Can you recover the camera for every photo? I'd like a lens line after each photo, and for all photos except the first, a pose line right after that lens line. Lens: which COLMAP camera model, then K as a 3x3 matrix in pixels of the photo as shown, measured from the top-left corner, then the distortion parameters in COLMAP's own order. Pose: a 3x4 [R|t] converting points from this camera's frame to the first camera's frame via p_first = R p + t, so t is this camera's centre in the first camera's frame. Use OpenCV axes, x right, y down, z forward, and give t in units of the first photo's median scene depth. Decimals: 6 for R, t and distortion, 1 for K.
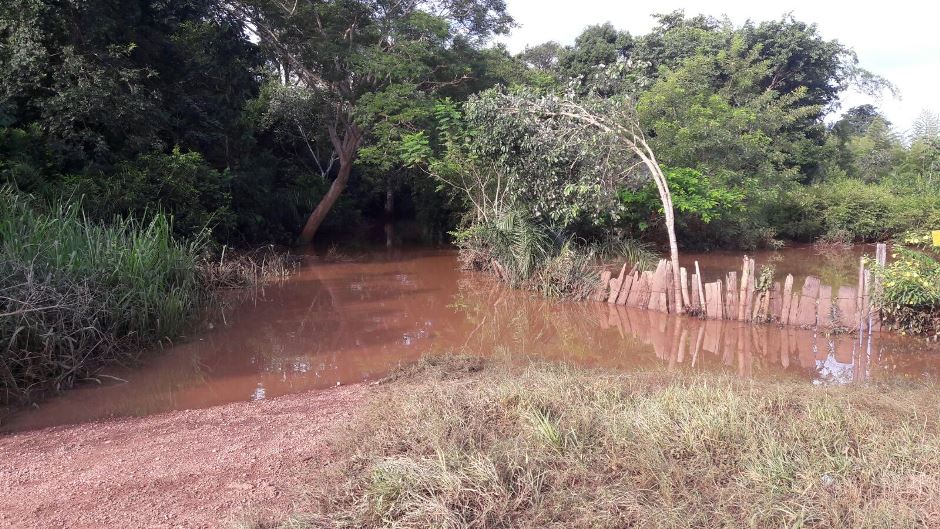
lens RADIAL K [[749.7, 0, 456.9], [0, 749.7, 260.3], [0, 0, 1]] dist [0.062456, -0.186128]
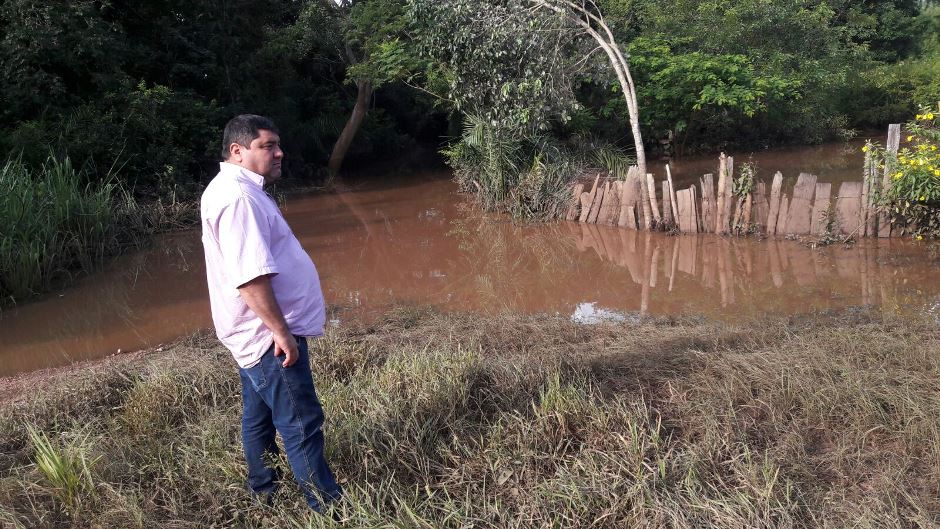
lens RADIAL K [[748.4, 0, 472.6], [0, 748.4, 280.5], [0, 0, 1]] dist [0.045702, -0.094938]
pose [[0.991285, -0.059484, -0.117537, 0.159735], [0.074453, 0.989057, 0.127366, 0.005043], [0.108675, -0.135007, 0.984867, 0.122875]]
